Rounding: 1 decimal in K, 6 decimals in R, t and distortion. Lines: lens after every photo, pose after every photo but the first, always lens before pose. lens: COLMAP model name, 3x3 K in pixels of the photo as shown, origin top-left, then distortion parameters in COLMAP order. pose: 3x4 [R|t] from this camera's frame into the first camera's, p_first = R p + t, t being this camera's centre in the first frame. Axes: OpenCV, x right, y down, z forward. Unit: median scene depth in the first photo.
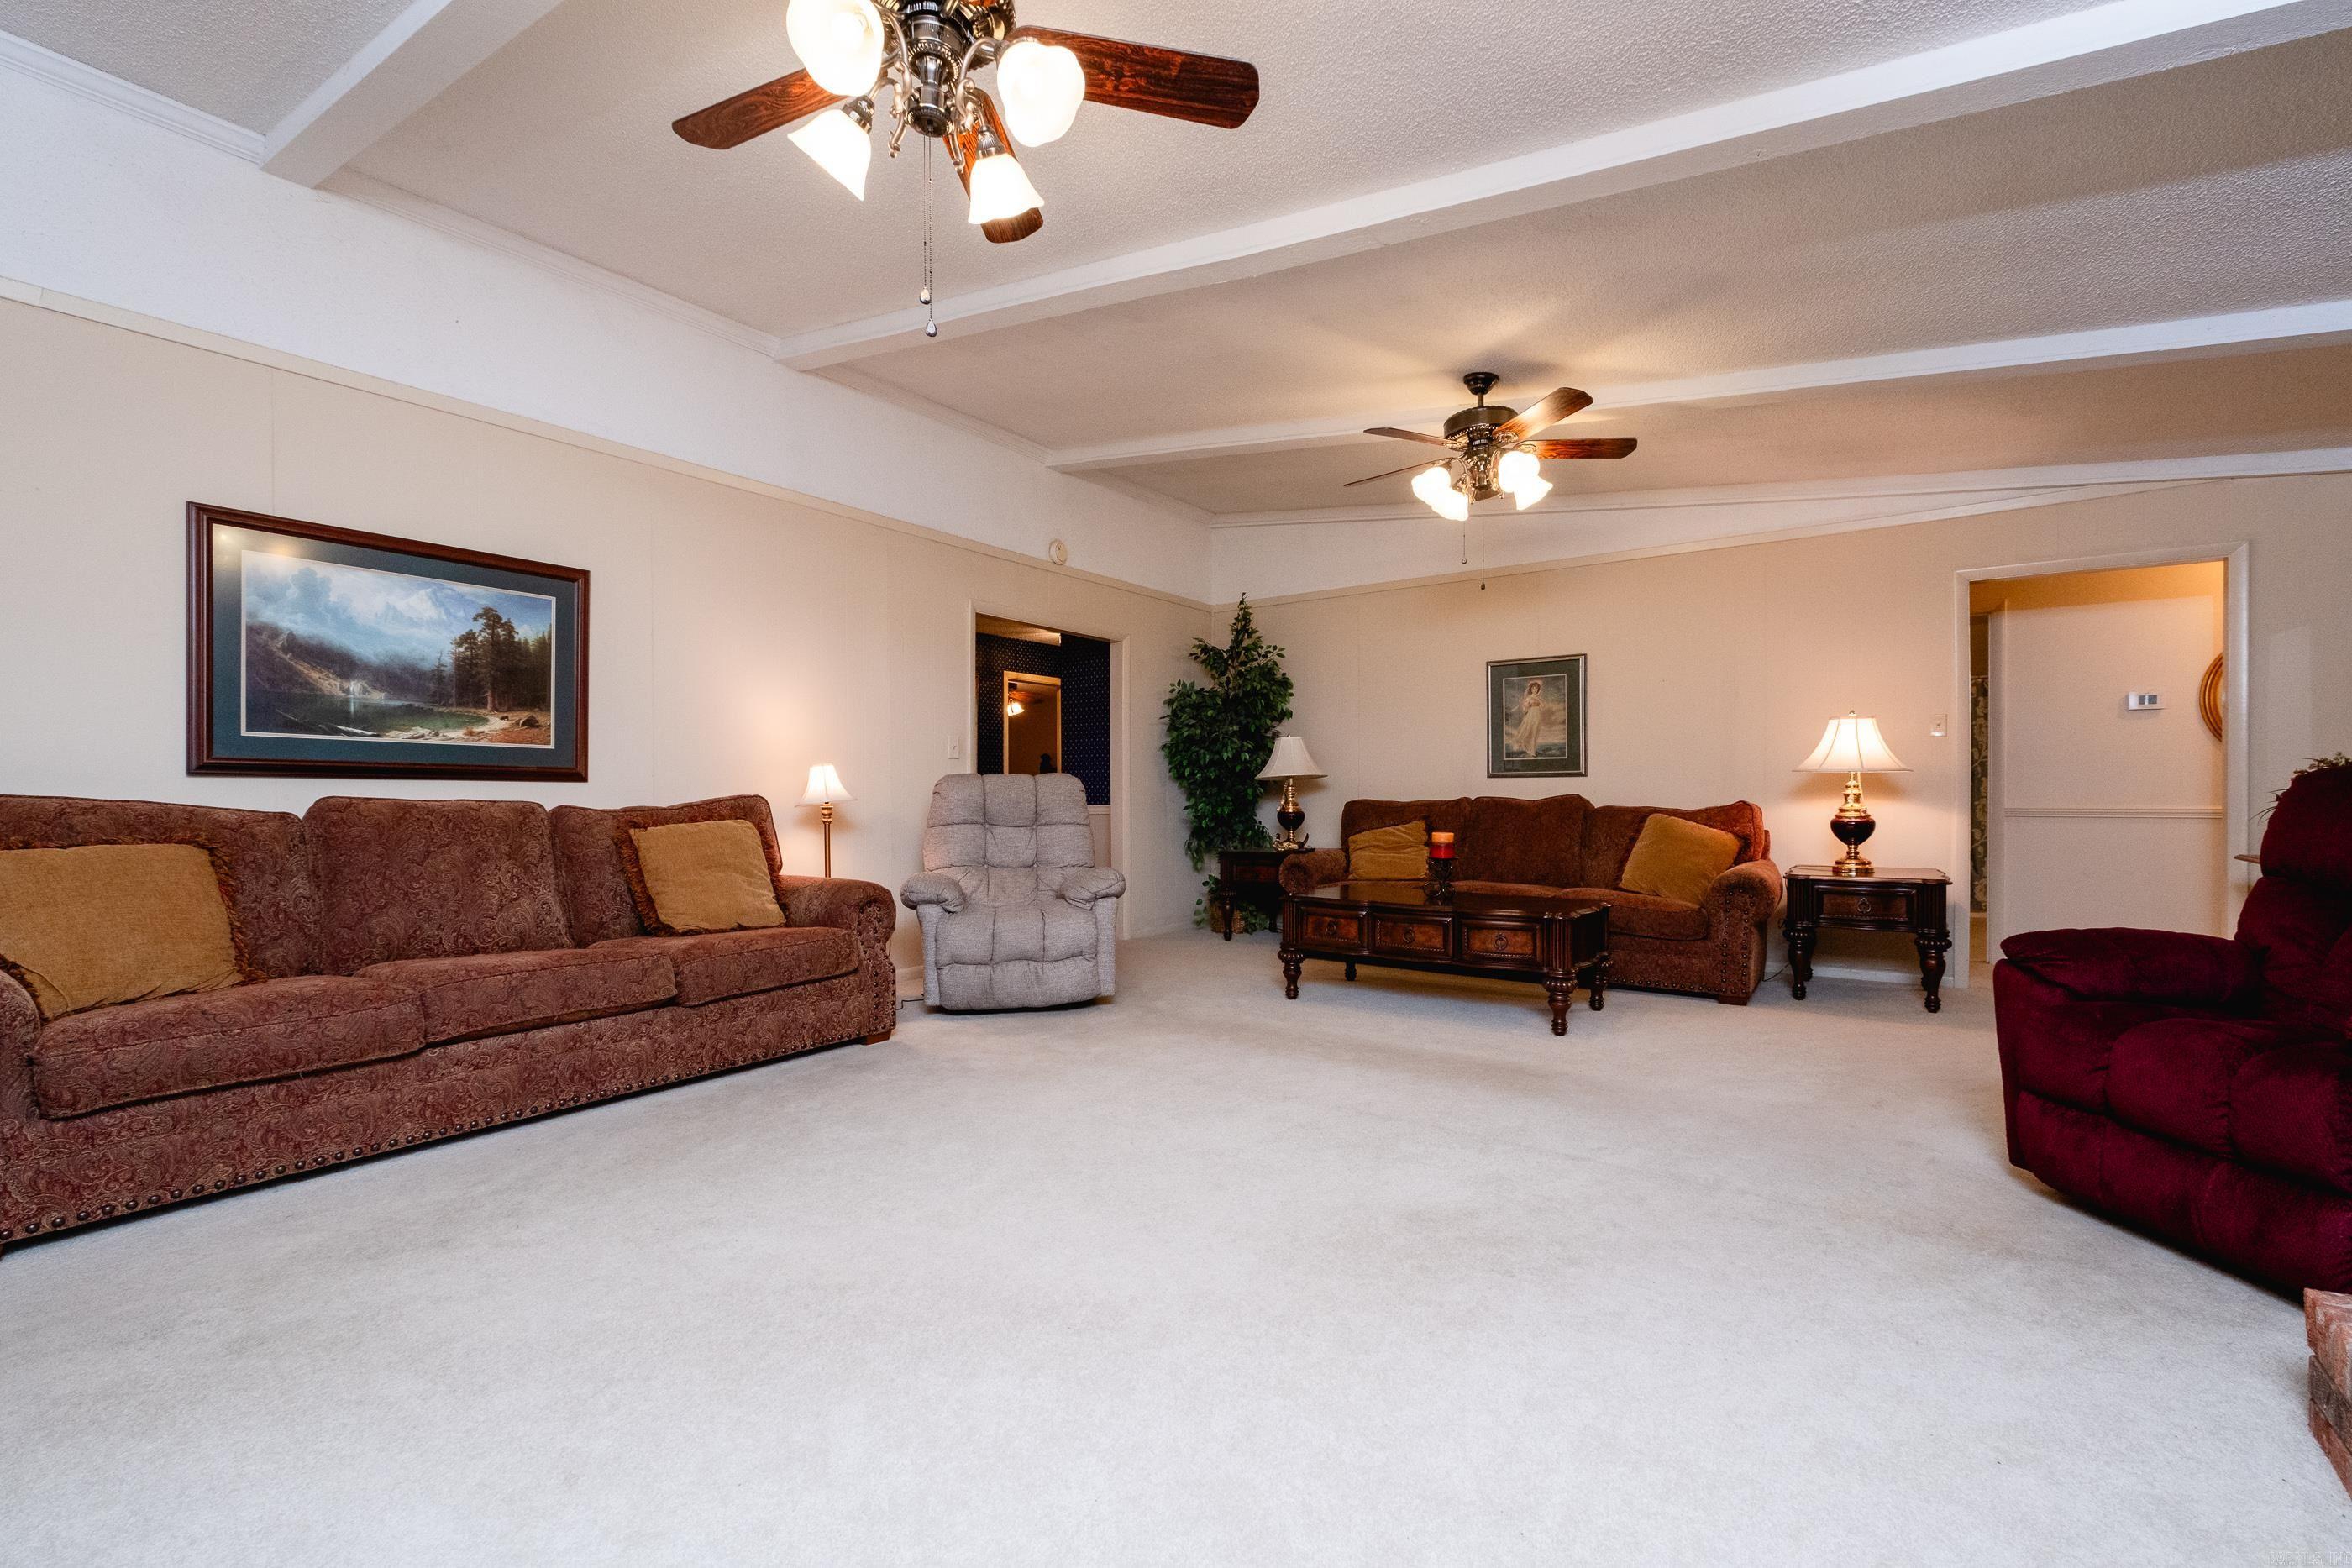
lens RADIAL K [[1024.3, 0, 1175.7], [0, 1024.3, 807.7], [0, 0, 1]] dist [-0.000514, -0.000001]
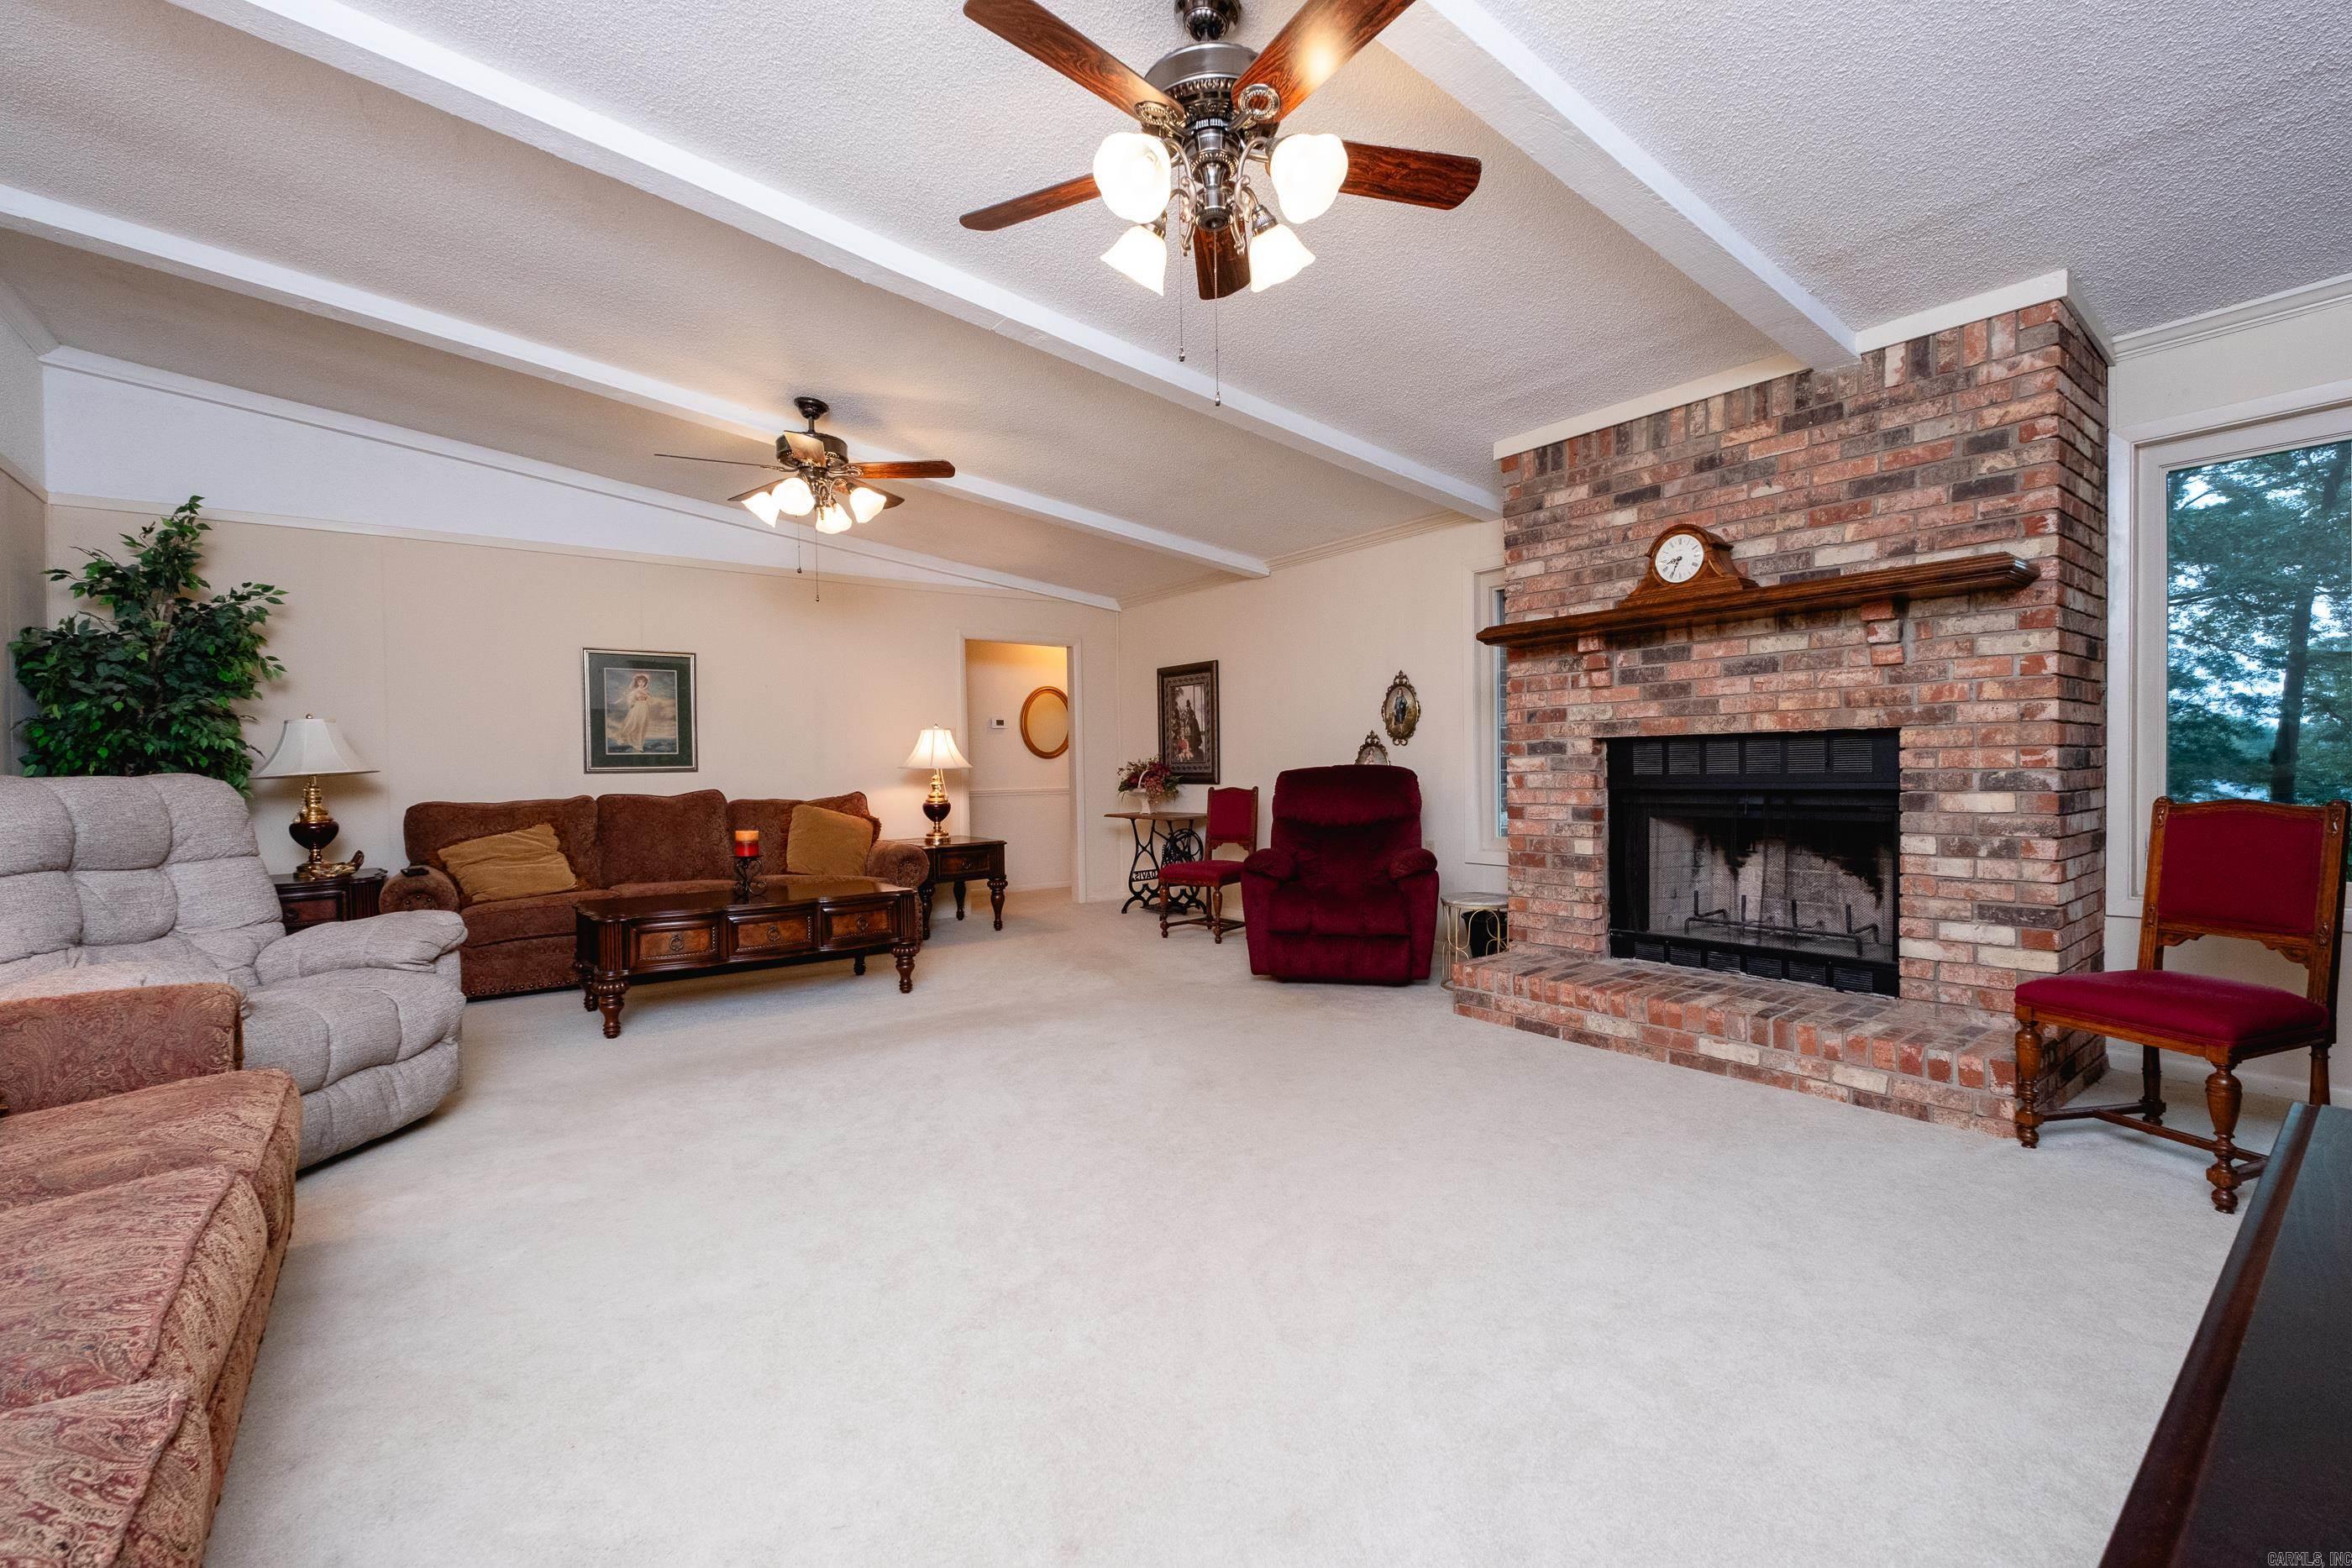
lens RADIAL K [[1037.0, 0, 1158.9], [0, 1037.0, 787.8], [0, 0, 1]] dist [-0.000315, -0.000426]
pose [[0.289637, -0.022040, 0.956883, -0.485873], [0.026710, 0.999532, 0.014937, -0.018270], [-0.956764, 0.021232, 0.290090, 0.259171]]
